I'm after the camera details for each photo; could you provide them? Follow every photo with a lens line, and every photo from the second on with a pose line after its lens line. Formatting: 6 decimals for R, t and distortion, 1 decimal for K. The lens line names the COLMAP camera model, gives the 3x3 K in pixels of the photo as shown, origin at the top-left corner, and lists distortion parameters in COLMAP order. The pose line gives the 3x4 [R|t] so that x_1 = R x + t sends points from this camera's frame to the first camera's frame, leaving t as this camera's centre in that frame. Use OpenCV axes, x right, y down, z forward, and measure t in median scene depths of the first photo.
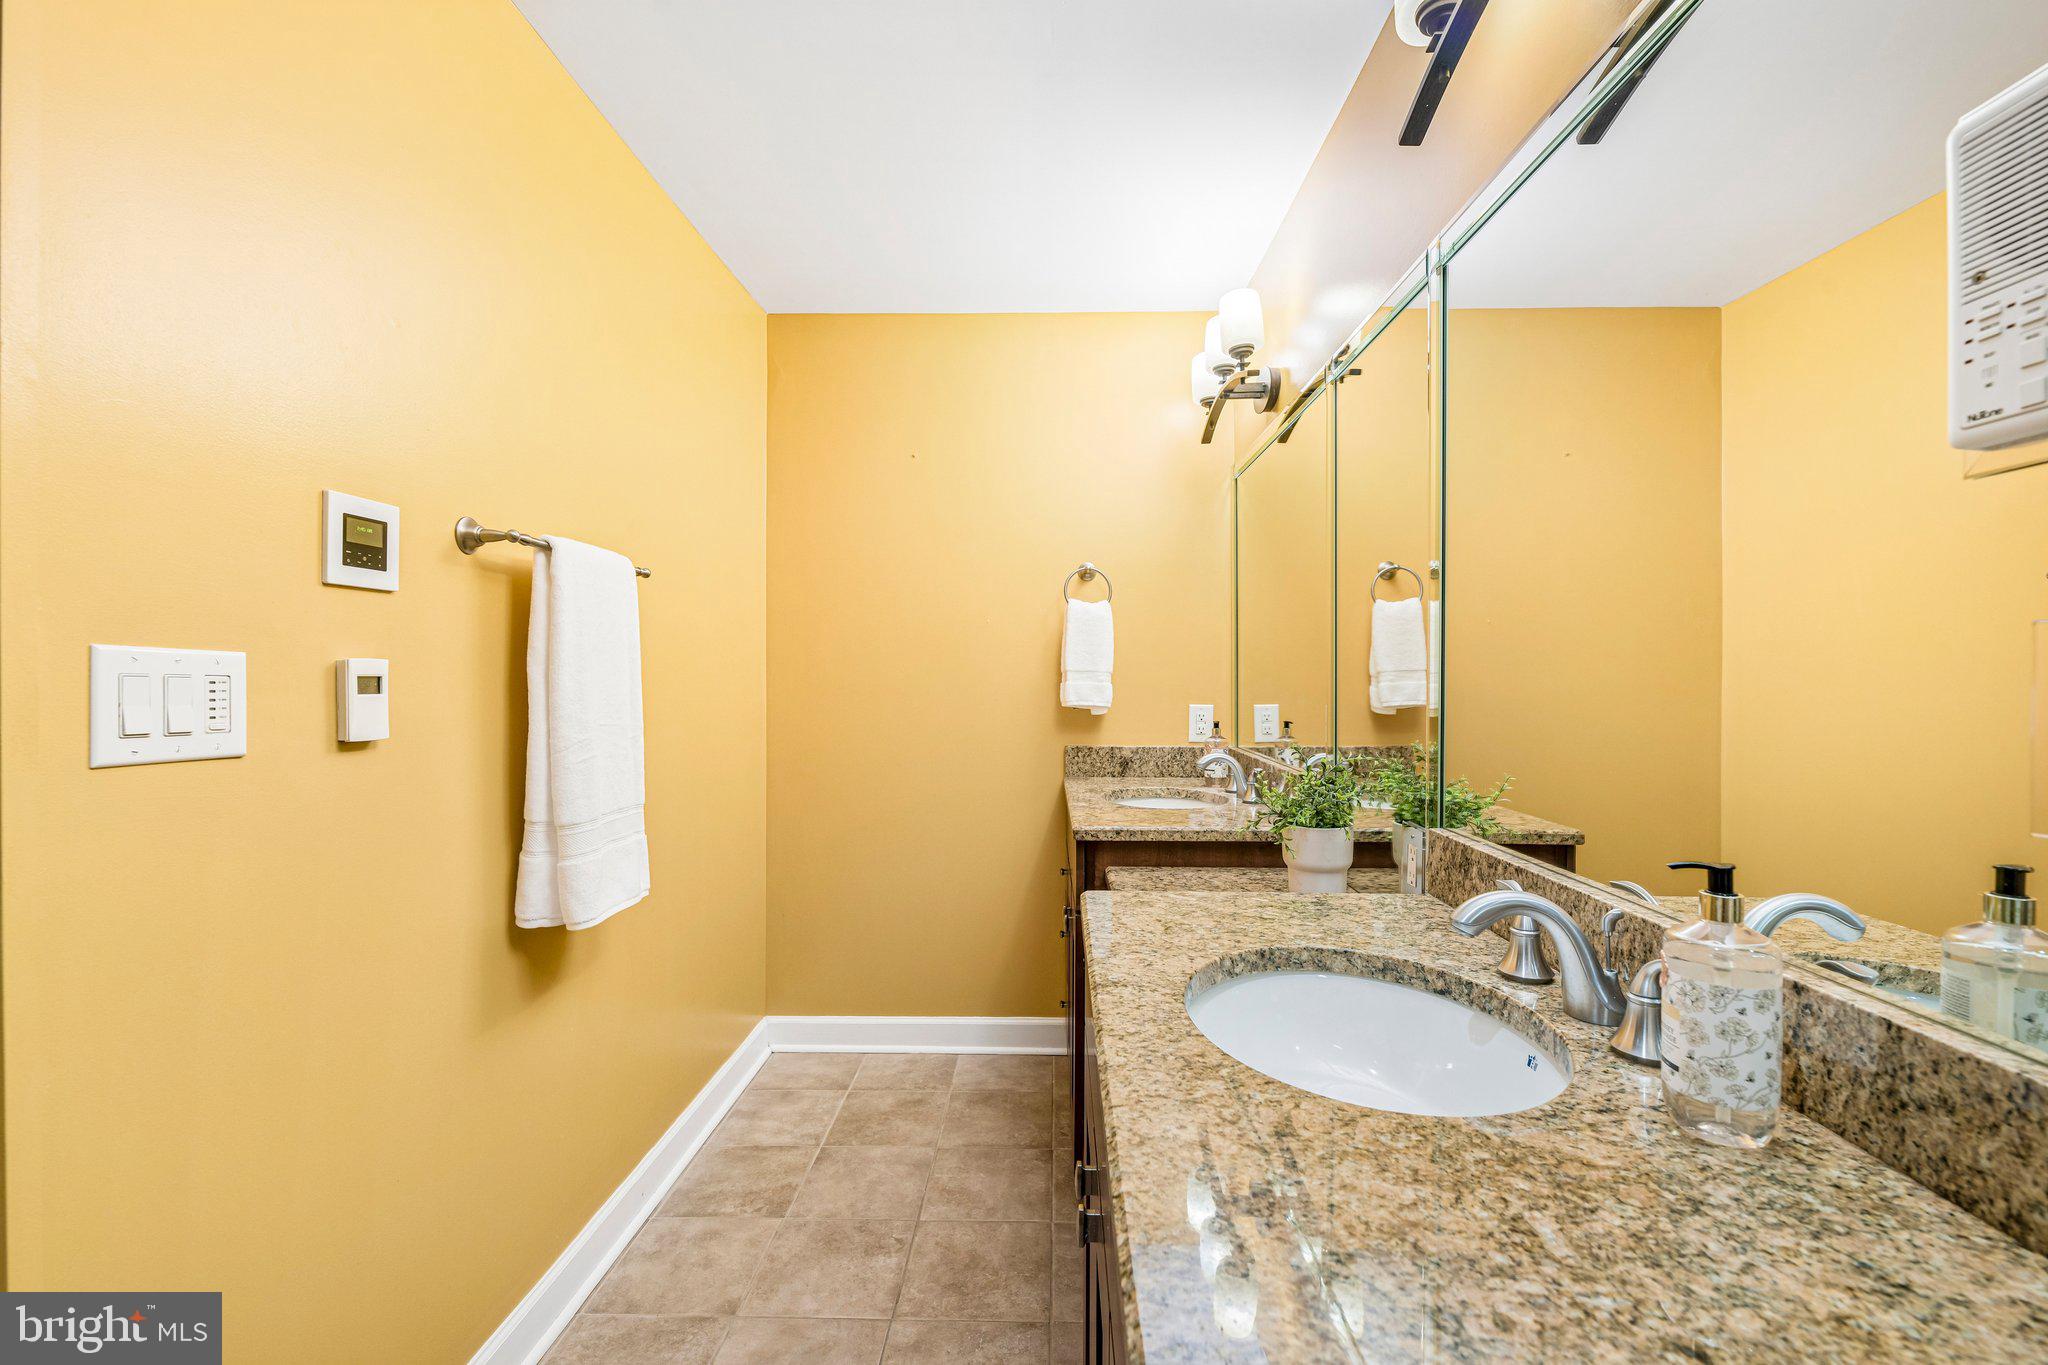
lens RADIAL K [[871.0, 0, 1024.3], [0, 871.0, 677.3], [0, 0, 1]] dist [-0.000531, -0.001460]
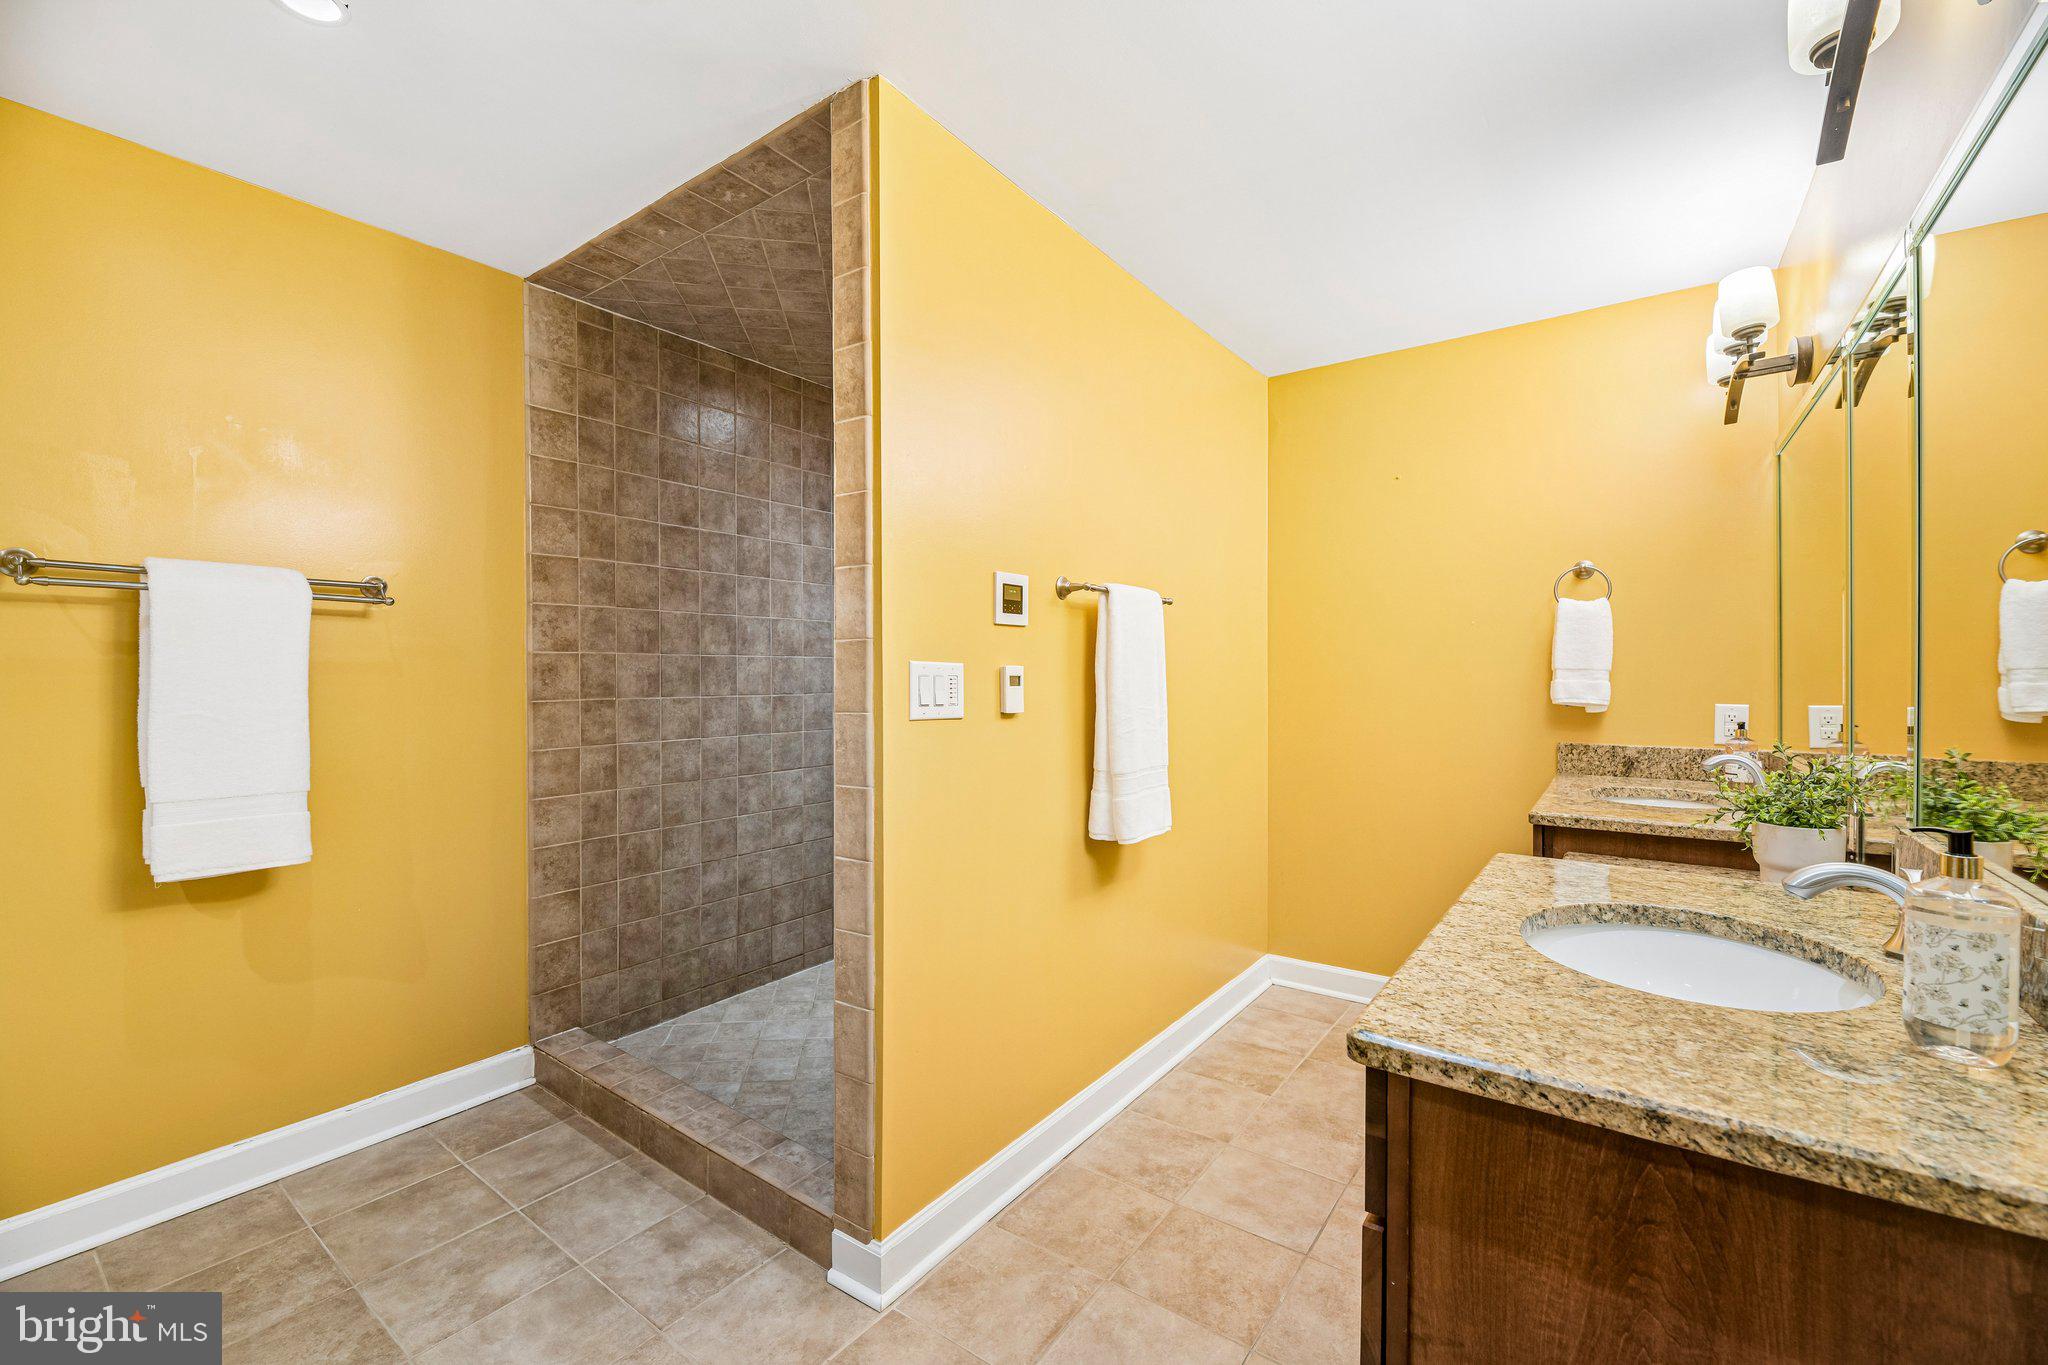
lens RADIAL K [[828.3, 0, 1038.7], [0, 828.3, 680.7], [0, 0, 1]] dist [0.005811, -0.002454]
pose [[0.829119, 0.000579, -0.559072, 0.129660], [0.002254, 0.999988, 0.004379, 0.001031], [0.559068, -0.004891, 0.829108, -0.212368]]
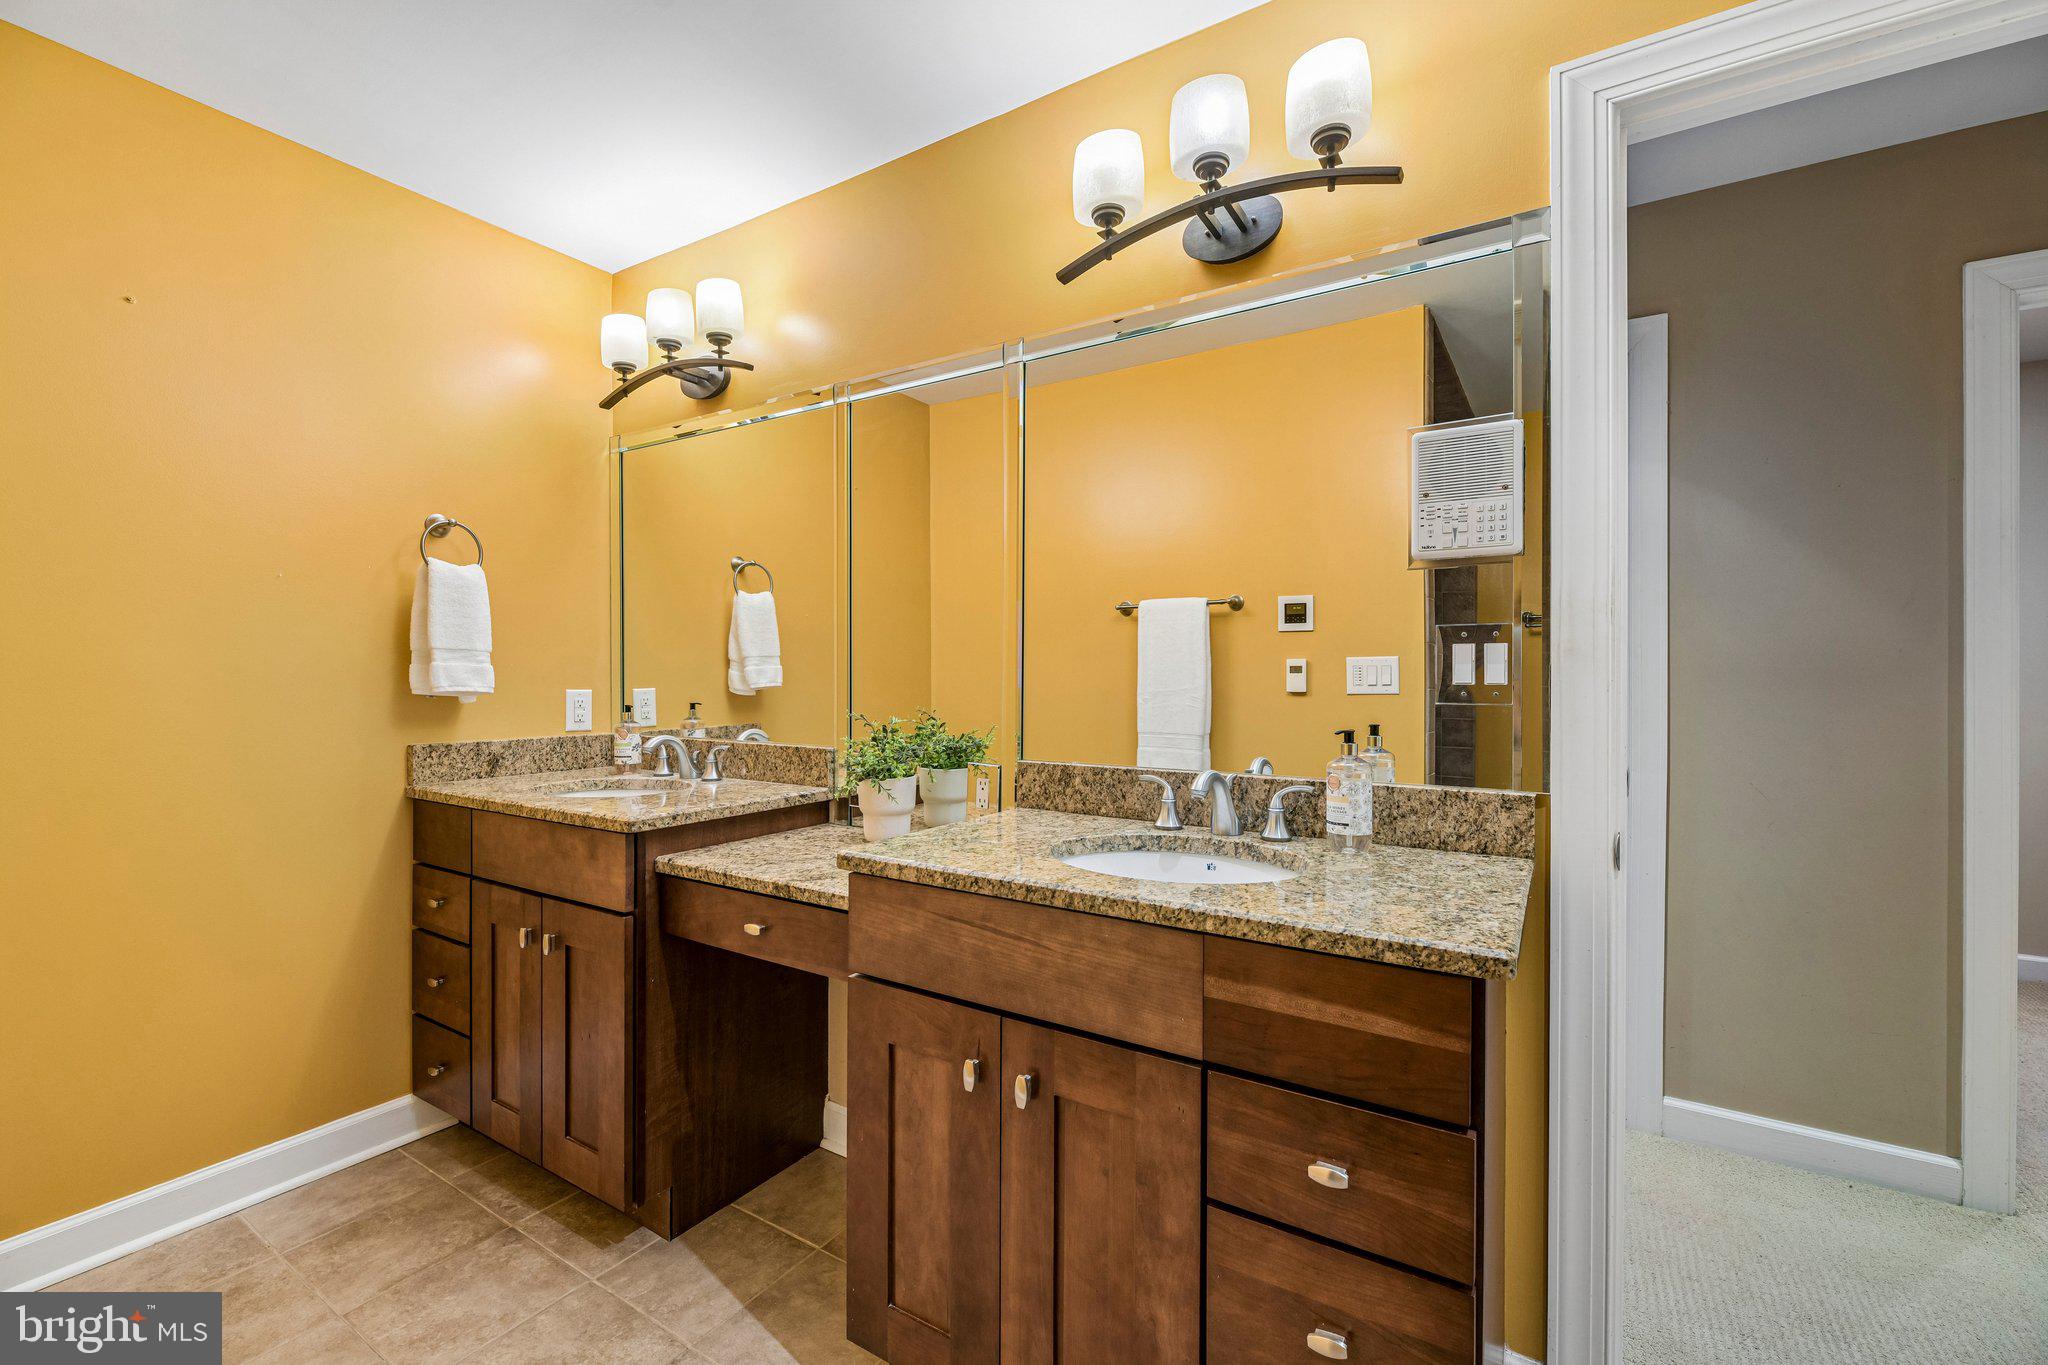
lens RADIAL K [[871.0, 0, 1043.3], [0, 871.0, 672.8], [0, 0, 1]] dist [-0.000531, -0.001460]
pose [[0.513902, -0.000816, 0.857848, -0.494486], [0.001350, 0.999999, 0.000142, 0.022304], [-0.857848, 0.001085, 0.513903, 0.175327]]
